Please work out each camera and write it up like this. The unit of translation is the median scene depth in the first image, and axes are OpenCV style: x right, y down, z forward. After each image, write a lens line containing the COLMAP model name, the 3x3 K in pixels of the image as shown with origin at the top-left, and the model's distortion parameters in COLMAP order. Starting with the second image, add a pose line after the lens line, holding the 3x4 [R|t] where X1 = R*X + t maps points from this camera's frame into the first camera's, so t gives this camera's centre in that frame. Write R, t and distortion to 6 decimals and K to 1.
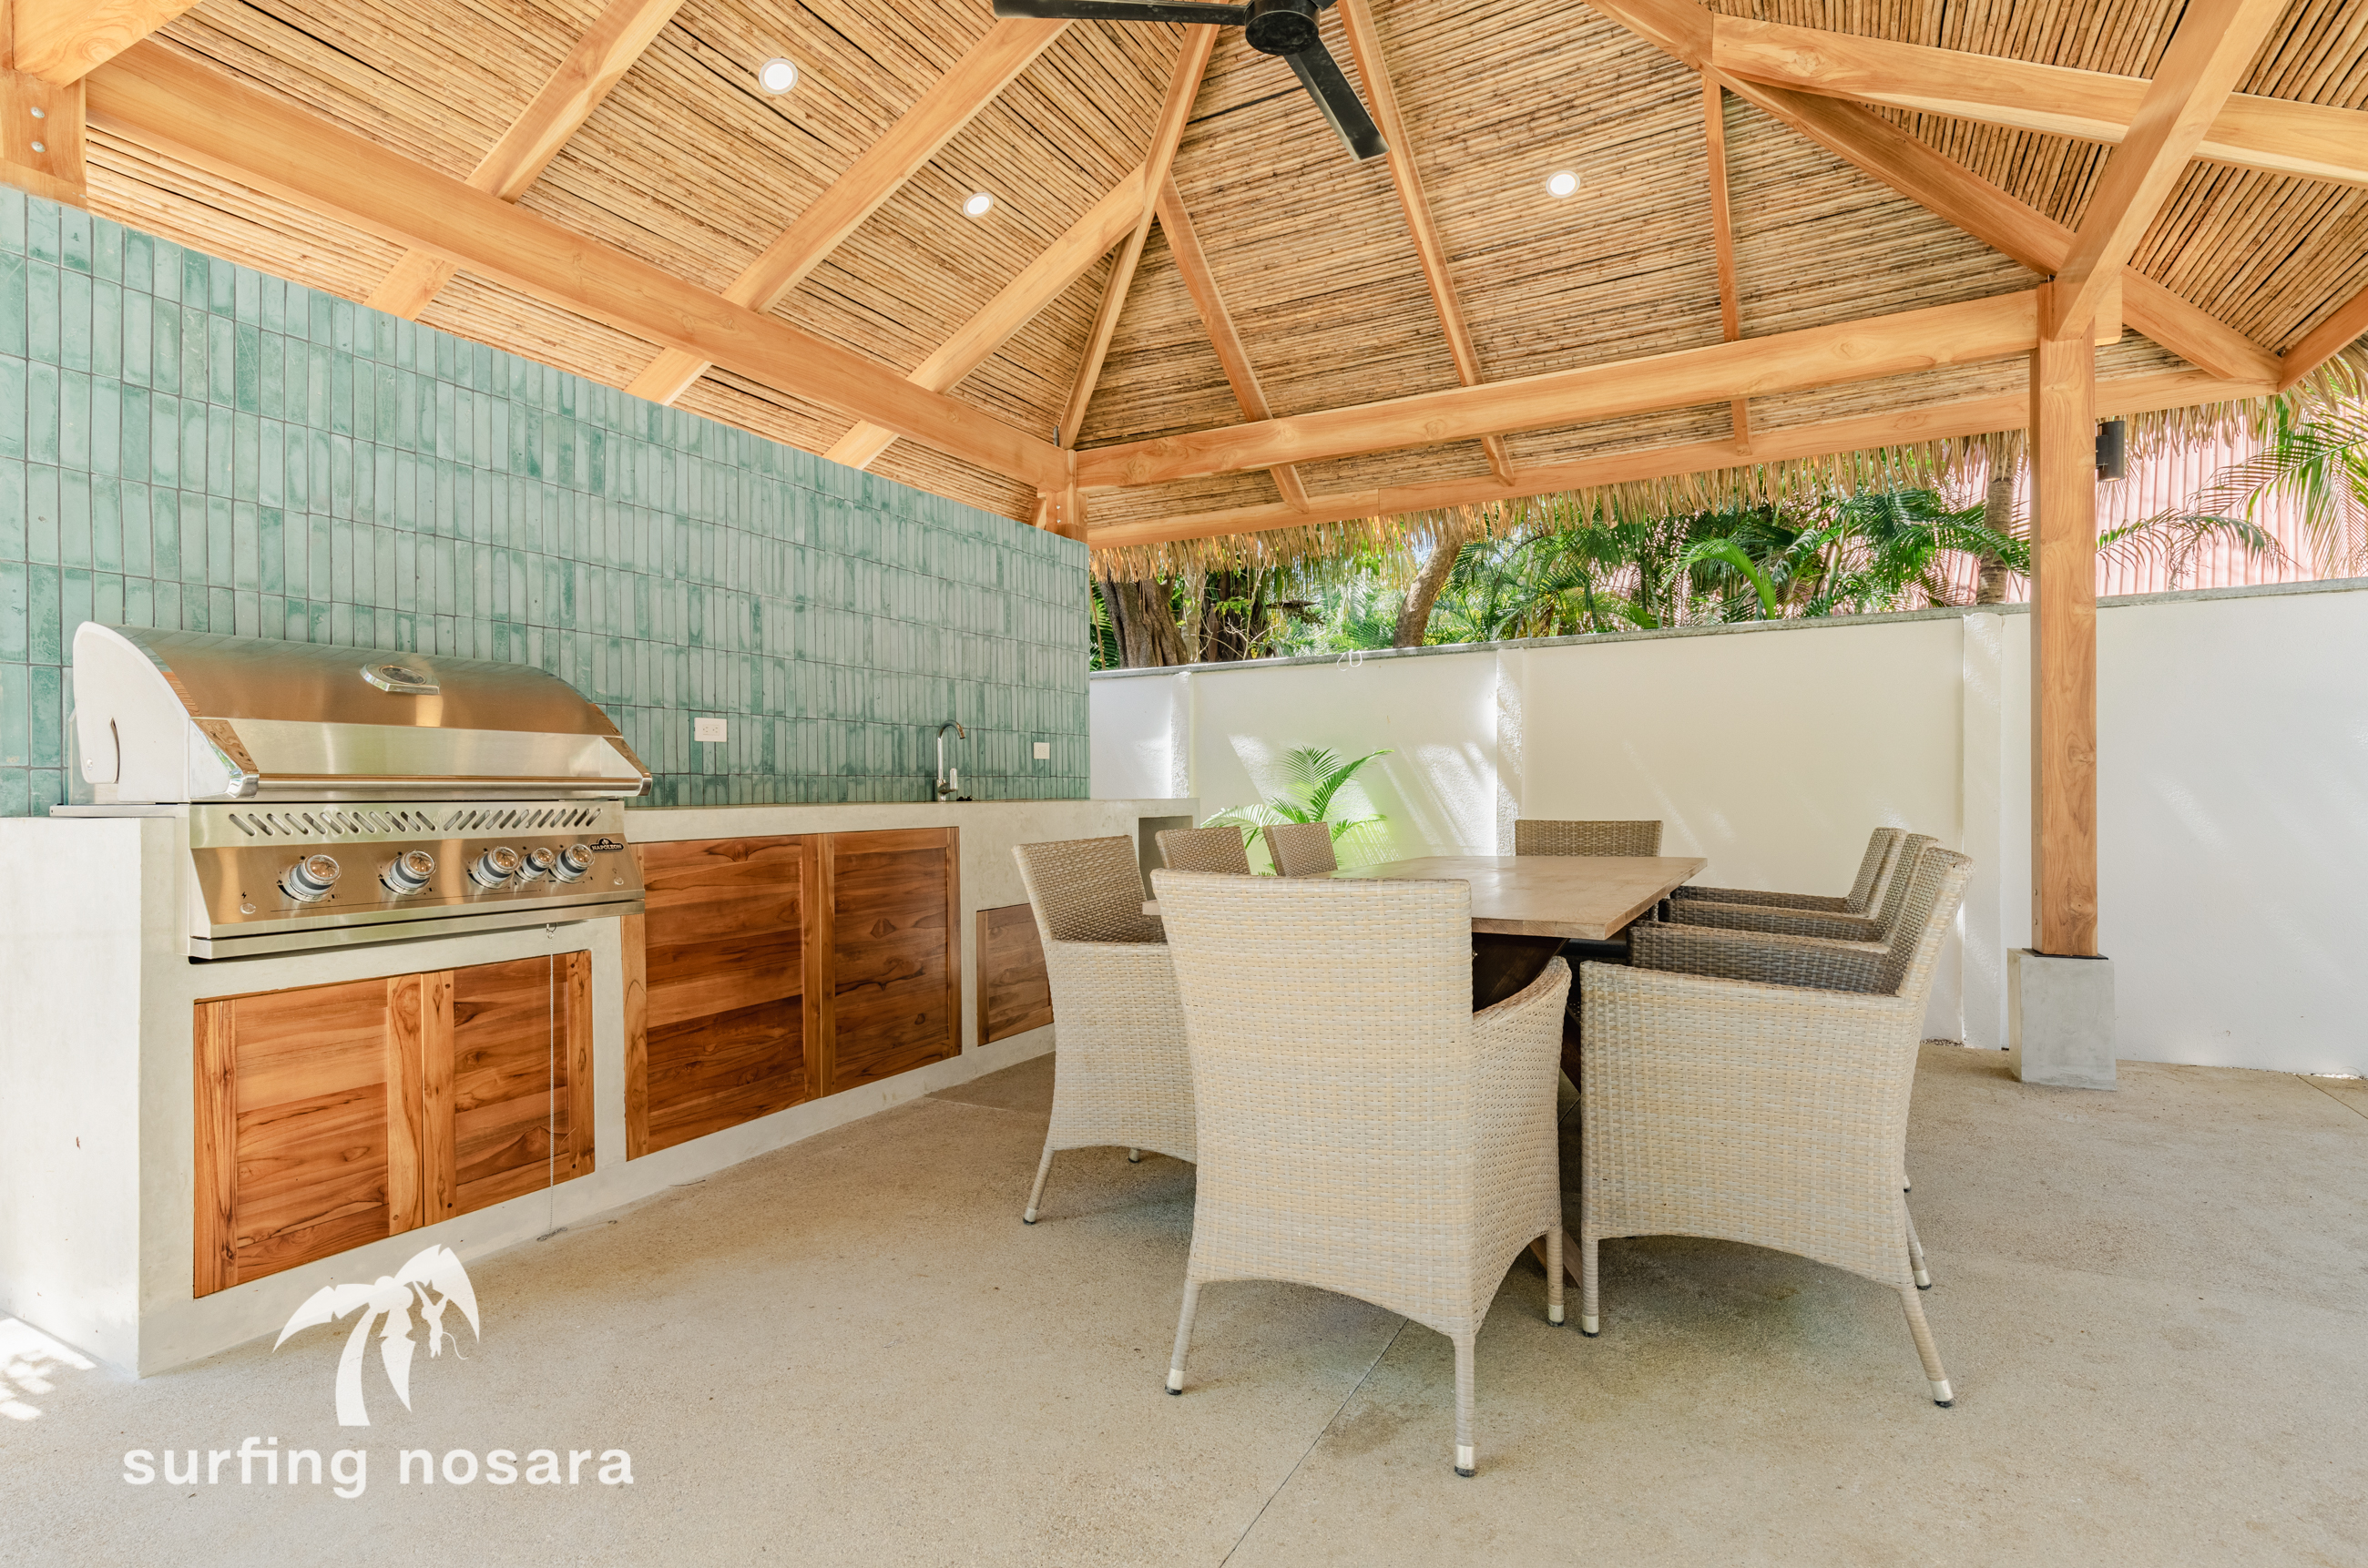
lens RADIAL K [[1202.6, 0, 1186.3], [0, 1202.6, 783.0], [0, 0, 1]] dist [-0.001545, 0.000467]
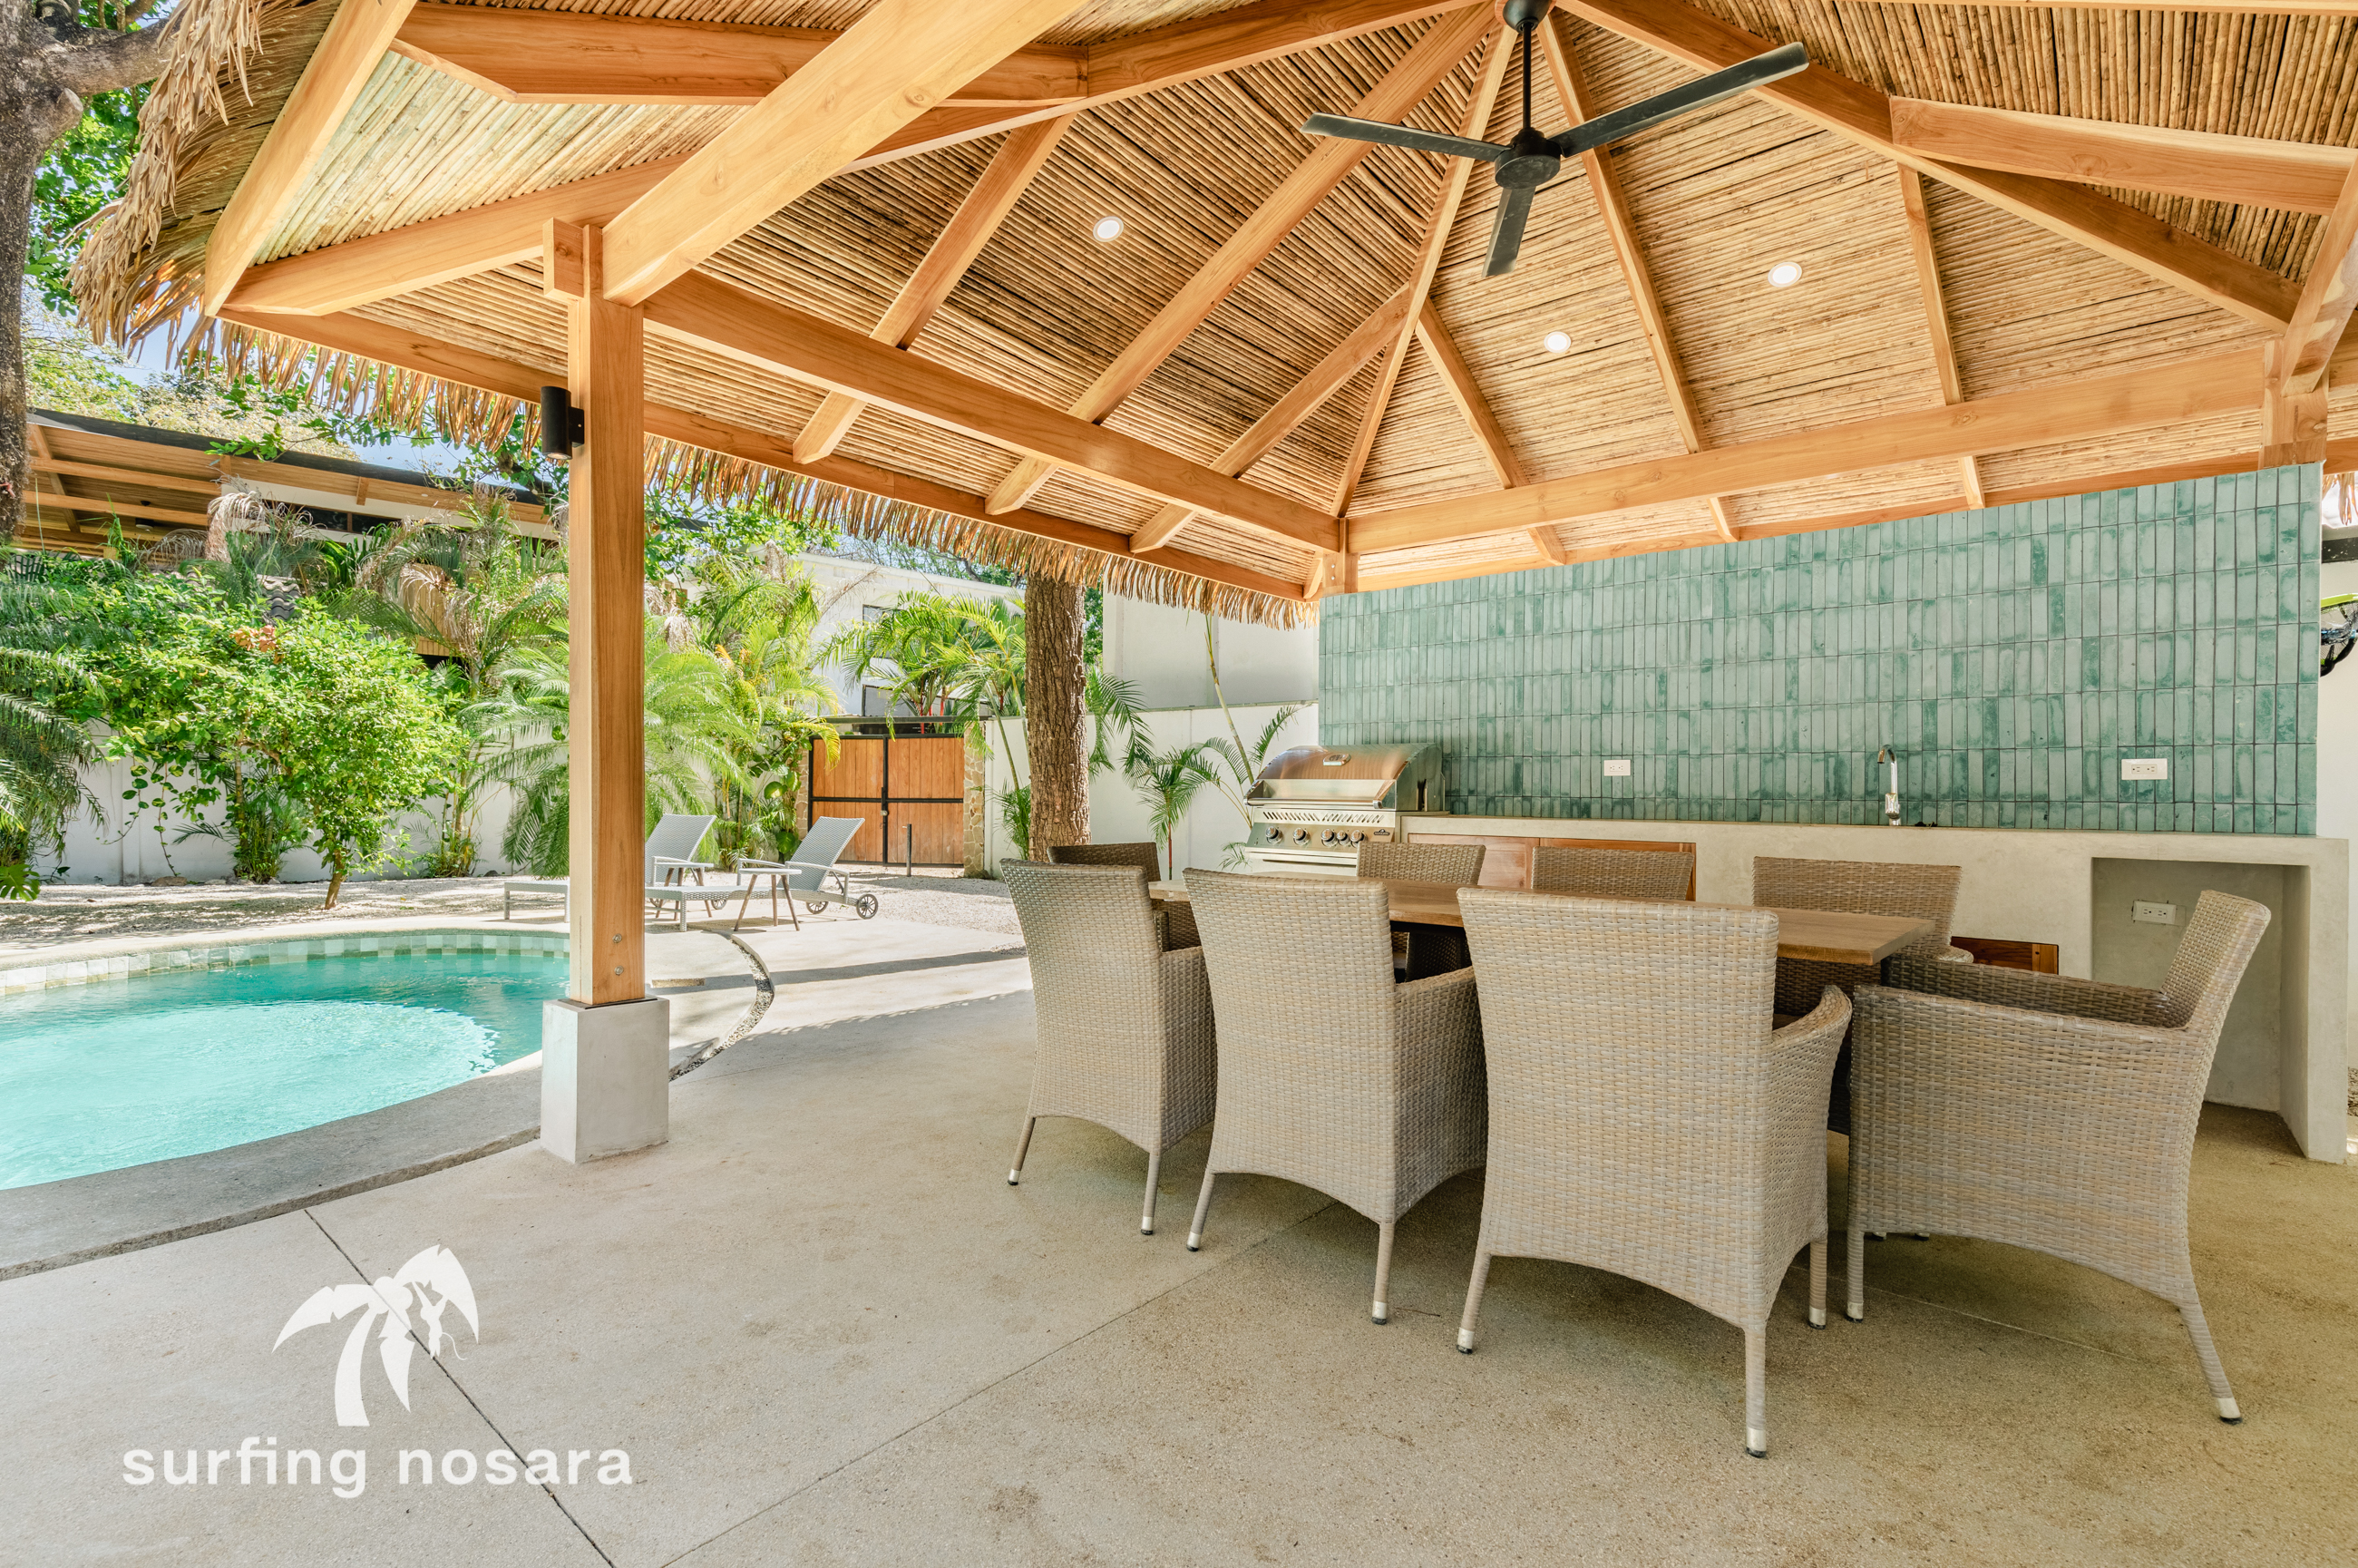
lens RADIAL K [[1080.3, 0, 1181.0], [0, 1080.3, 793.3], [0, 0, 1]] dist [0.003632, -0.000753]
pose [[-0.238120, 0.002752, -0.971232, 1.011261], [-0.003444, 0.999987, 0.003678, -0.015719], [0.971230, 0.004221, -0.238107, 0.787183]]
